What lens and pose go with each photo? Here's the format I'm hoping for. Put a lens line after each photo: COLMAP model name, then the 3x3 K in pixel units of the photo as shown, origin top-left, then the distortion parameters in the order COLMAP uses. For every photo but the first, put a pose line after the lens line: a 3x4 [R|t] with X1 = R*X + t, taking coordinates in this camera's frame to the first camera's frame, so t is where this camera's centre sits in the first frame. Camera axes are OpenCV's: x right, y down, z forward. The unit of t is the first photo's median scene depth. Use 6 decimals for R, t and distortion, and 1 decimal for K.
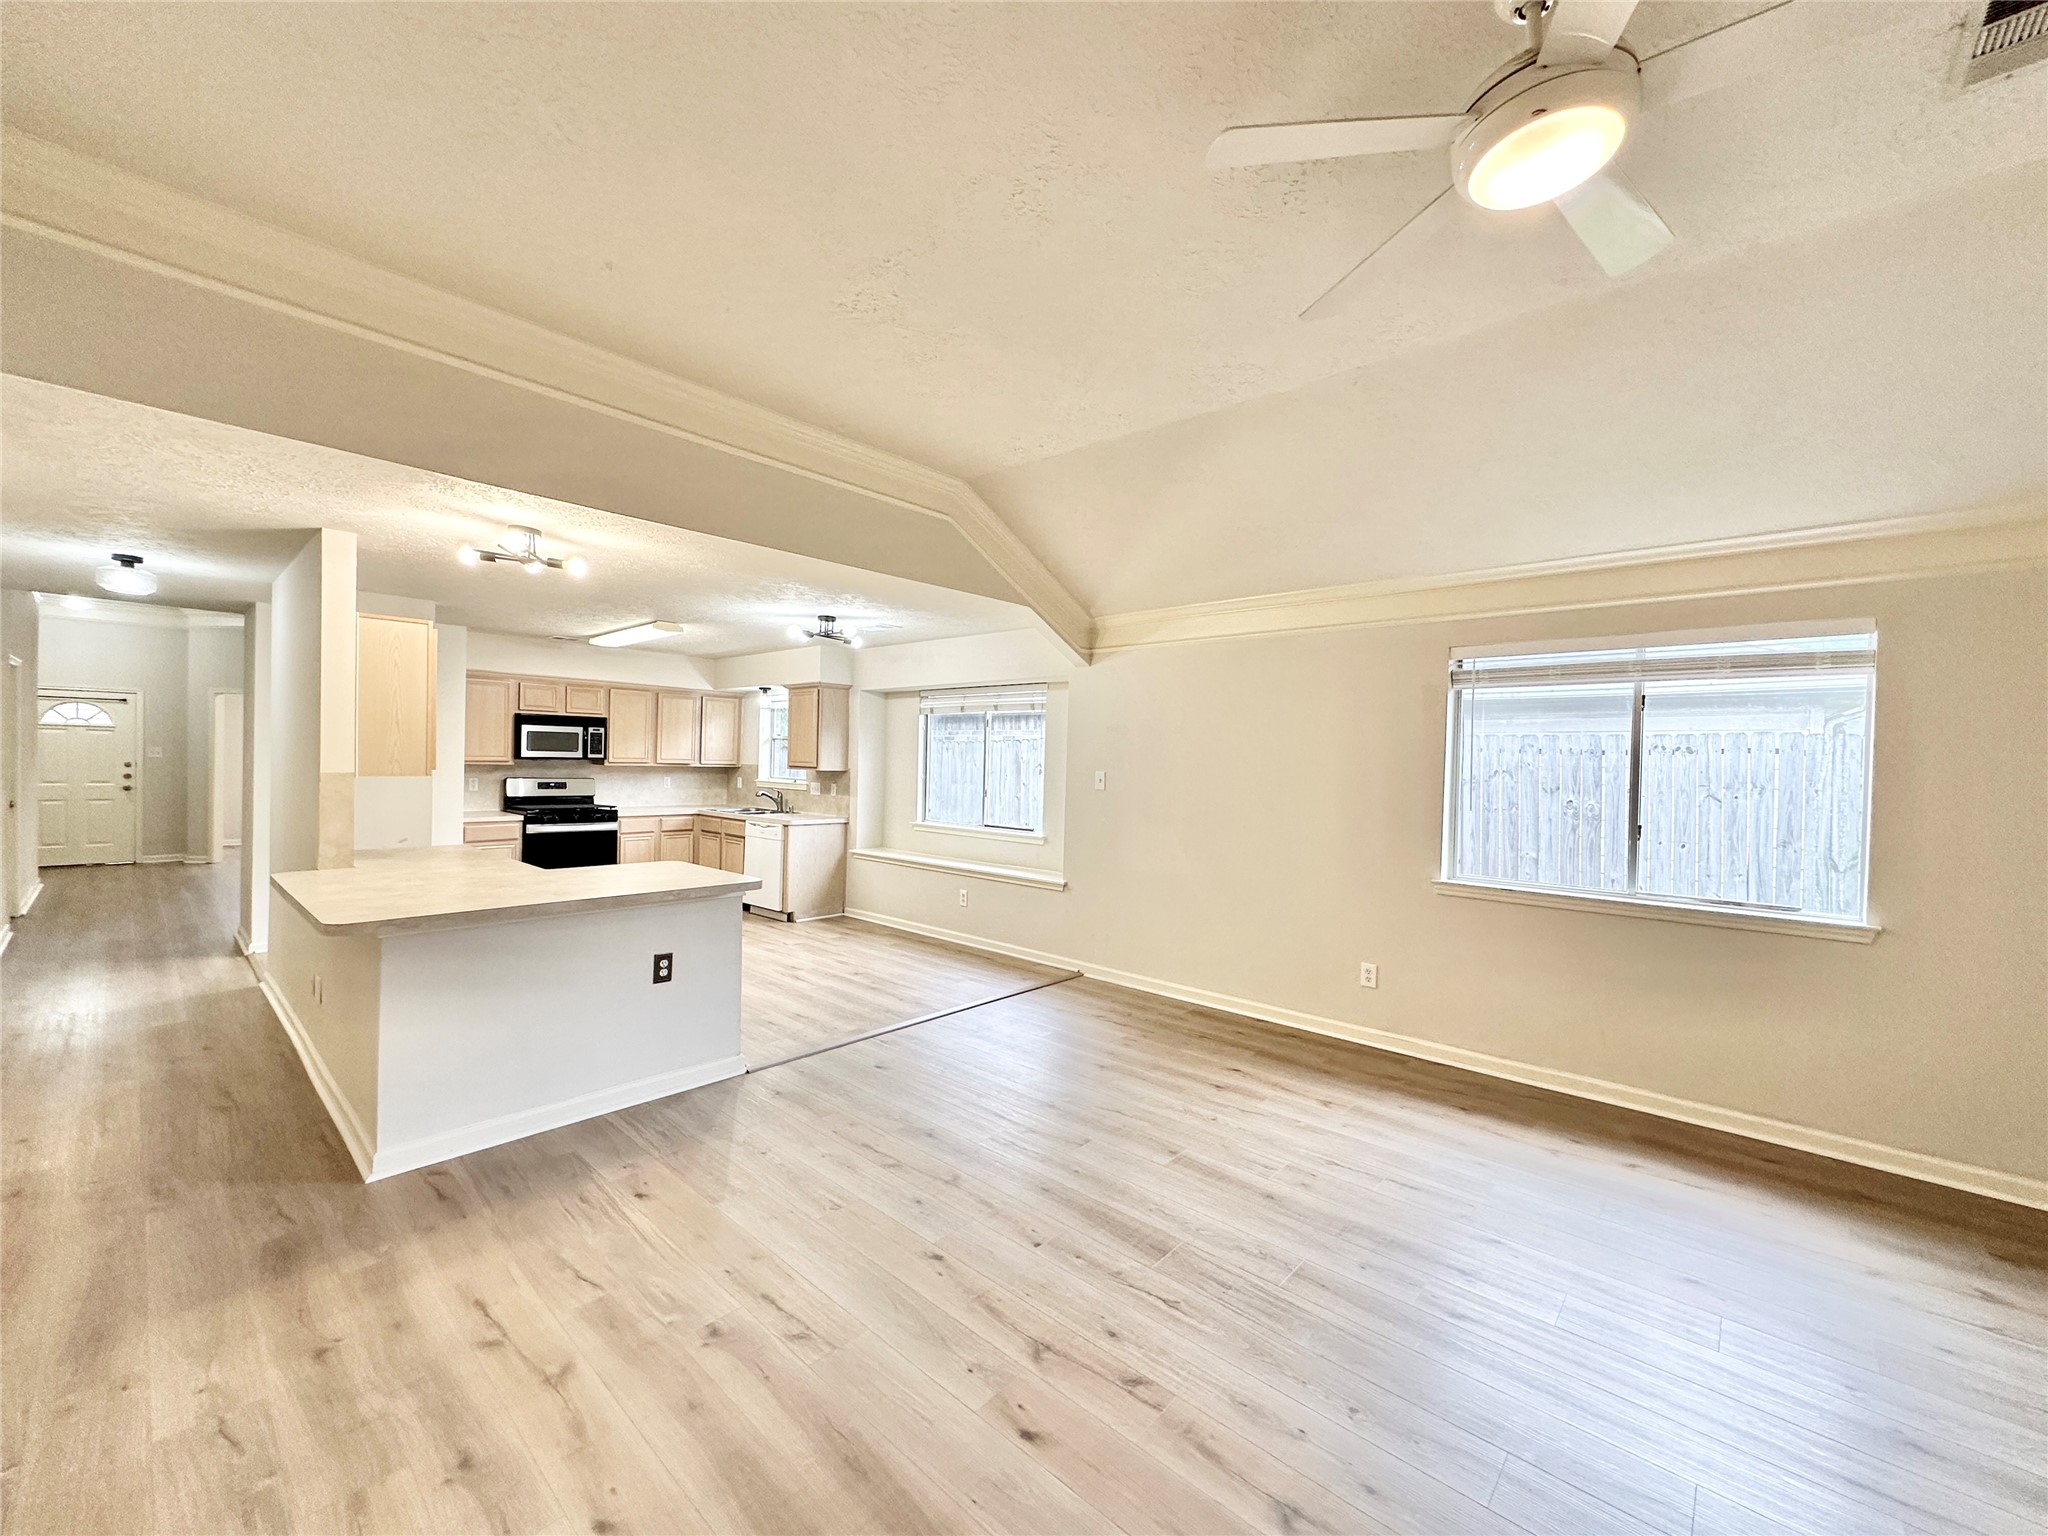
lens RADIAL K [[813.5, 0, 1022.6], [0, 813.5, 775.1], [0, 0, 1]] dist [-0.001245, 0.000242]
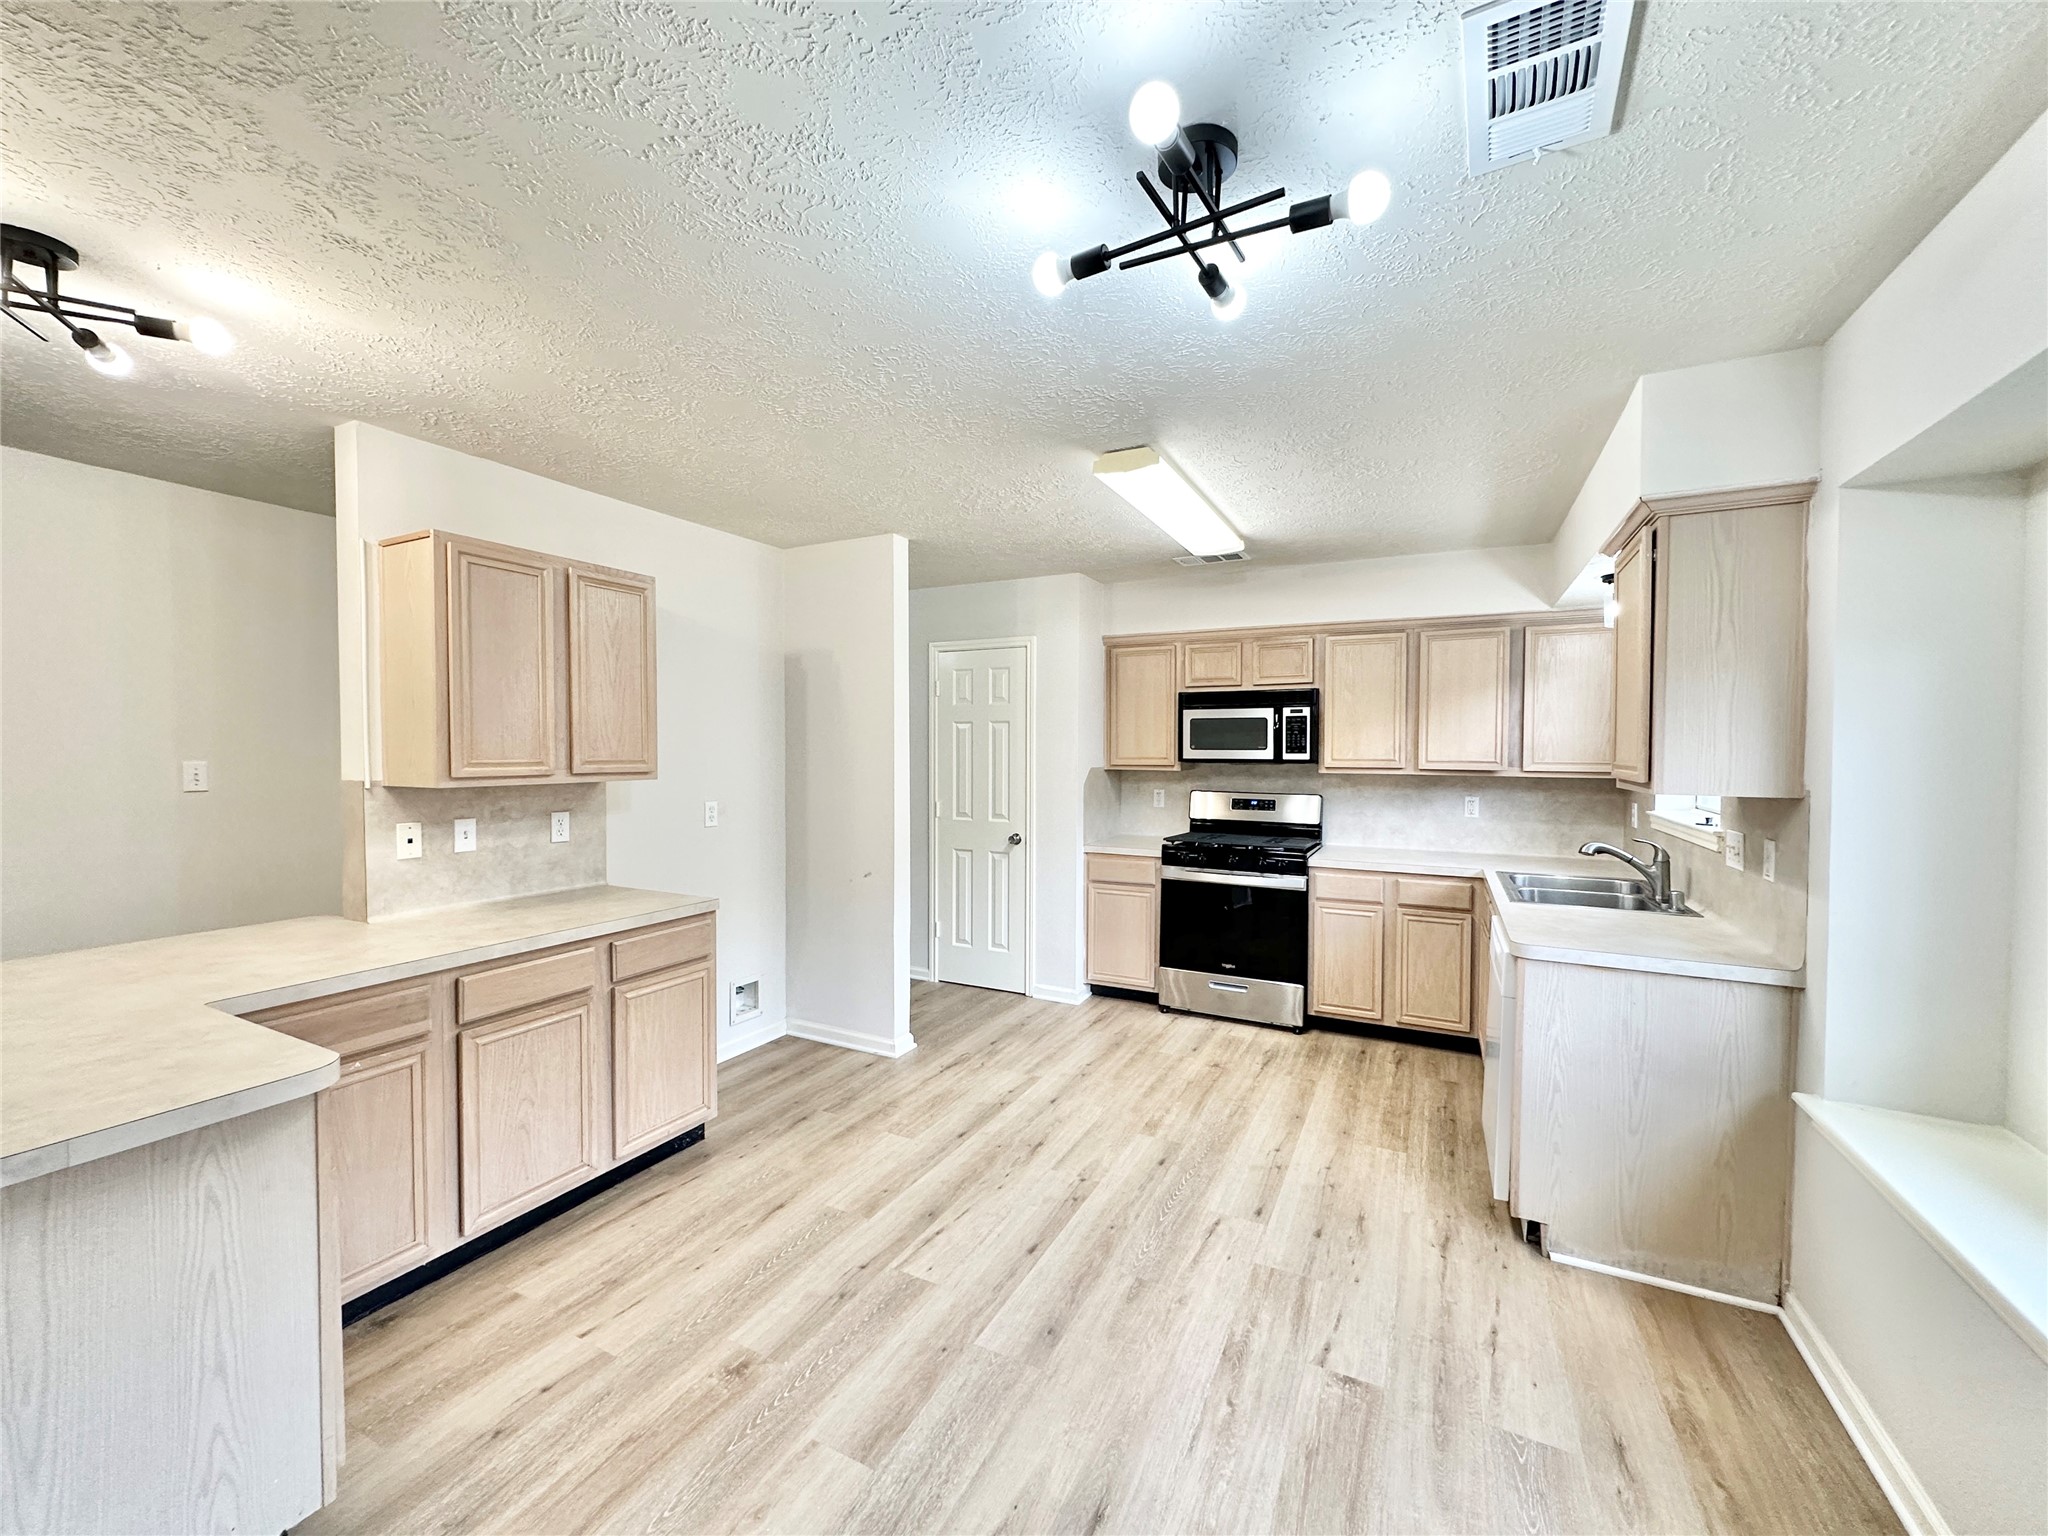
lens RADIAL K [[813.5, 0, 1026.0], [0, 813.5, 770.6], [0, 0, 1]] dist [-0.001245, 0.000242]
pose [[0.261698, 0.004177, -0.965141, -0.020693], [-0.017999, 0.999838, -0.000554, -0.010350], [0.964982, 0.017516, 0.261731, 0.704029]]
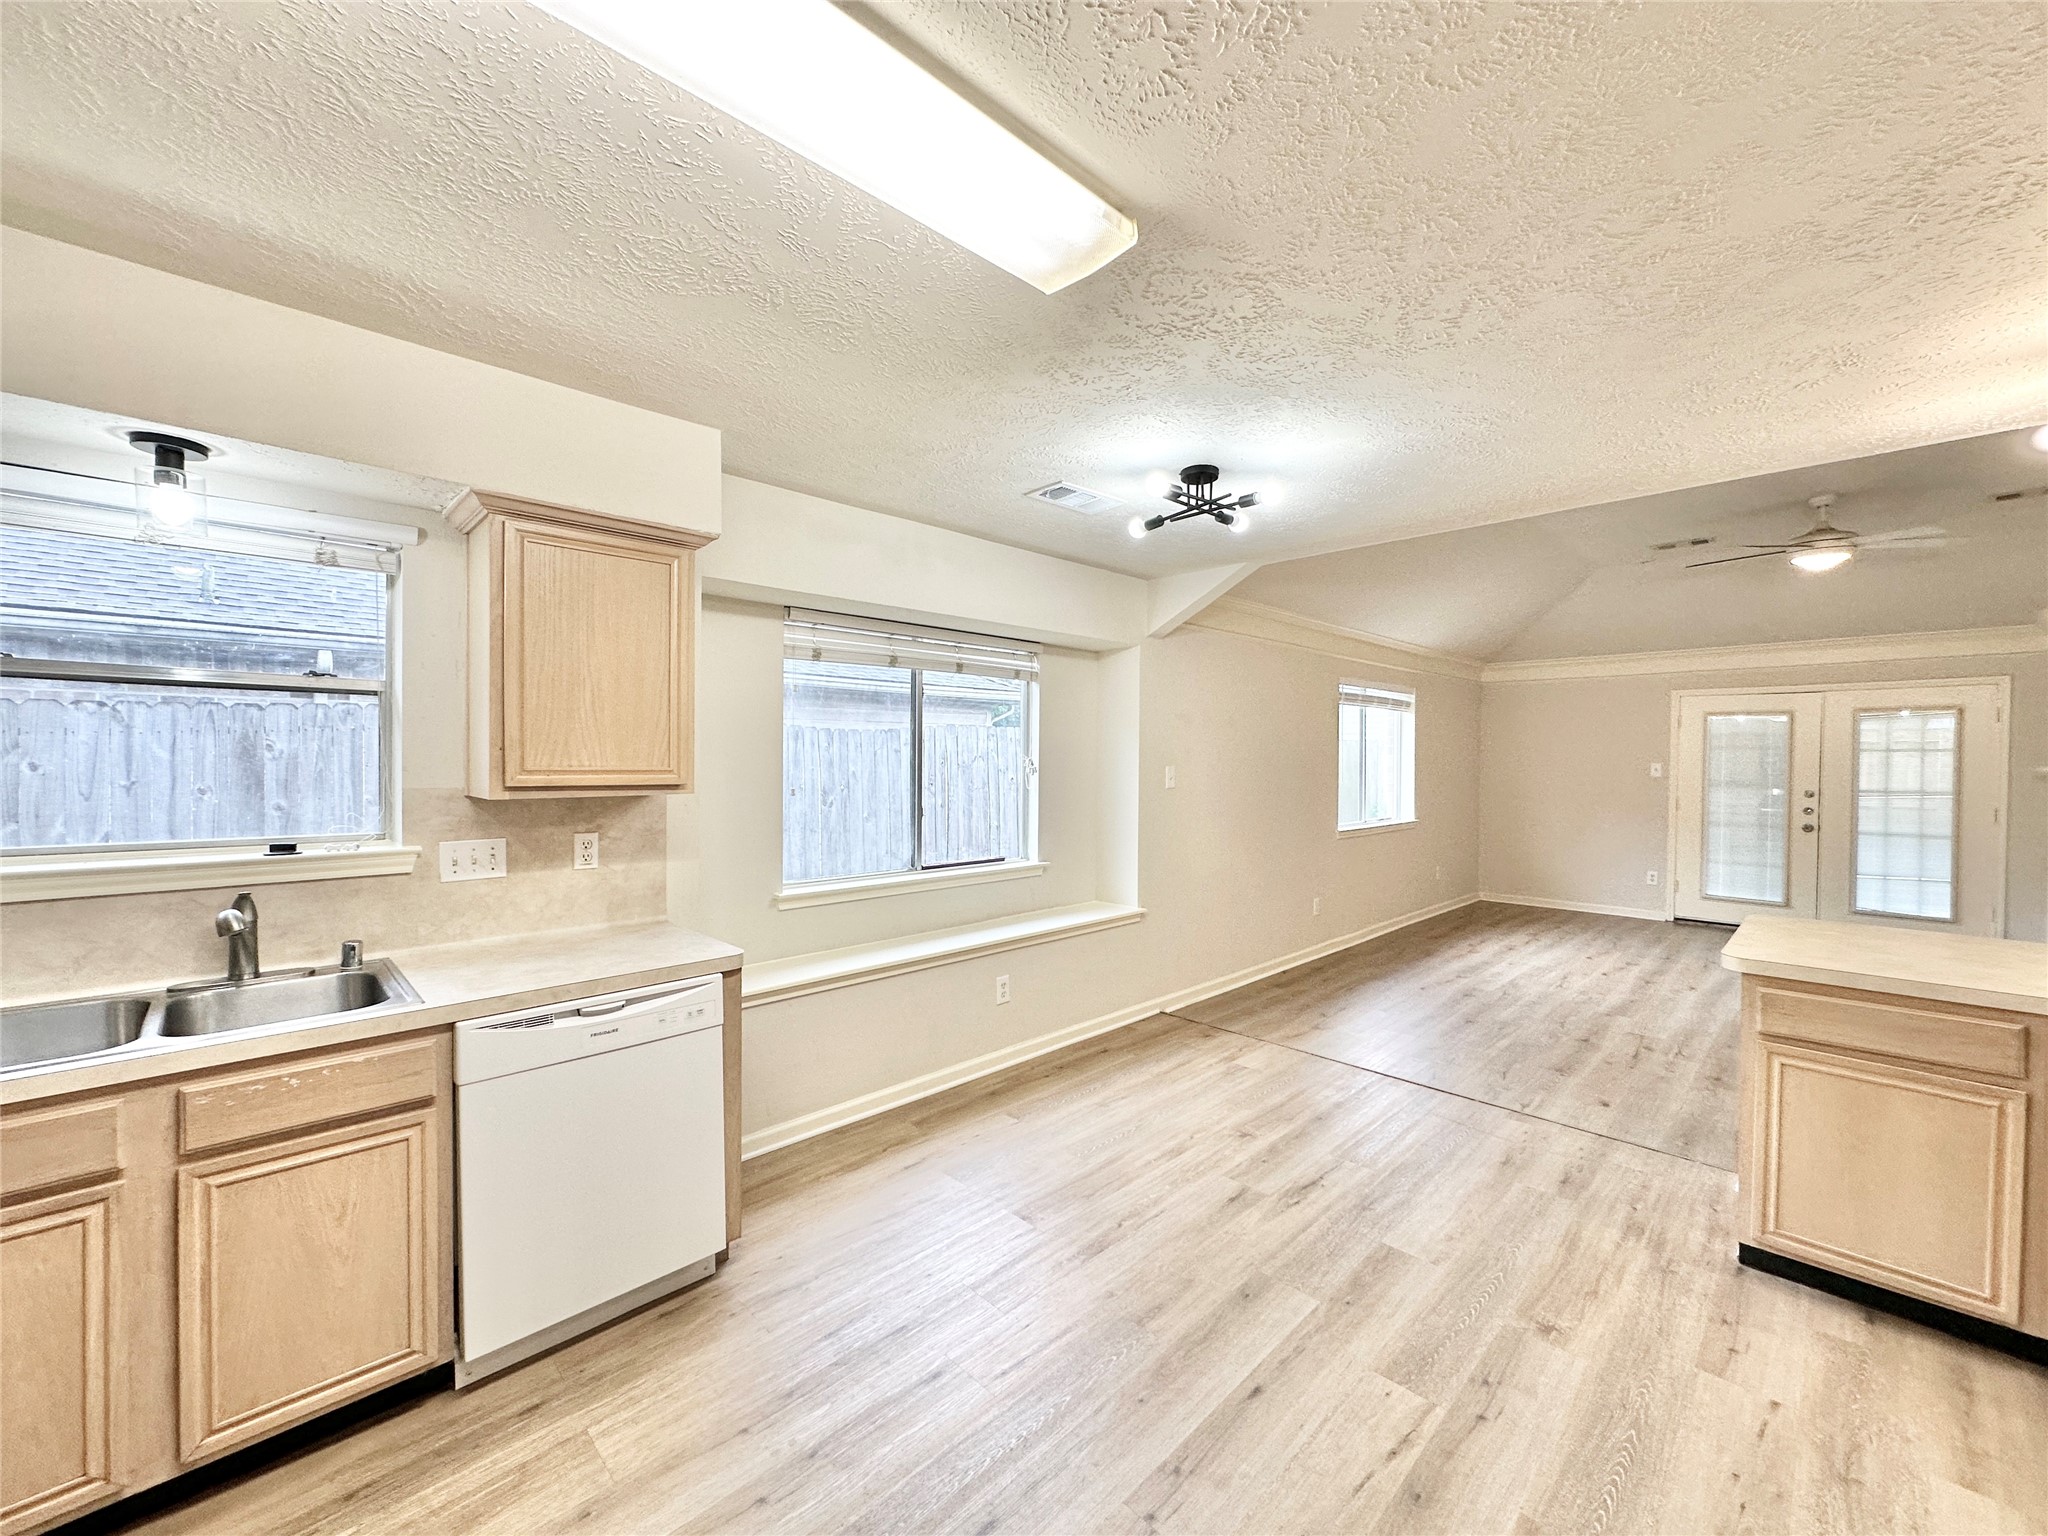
lens RADIAL K [[813.5, 0, 1027.5], [0, 813.5, 769.8], [0, 0, 1]] dist [-0.001245, 0.000242]
pose [[0.062040, -0.035691, 0.997435, -0.587708], [0.016869, 0.999255, 0.034707, -0.025264], [-0.997931, 0.014673, 0.062595, 0.848284]]
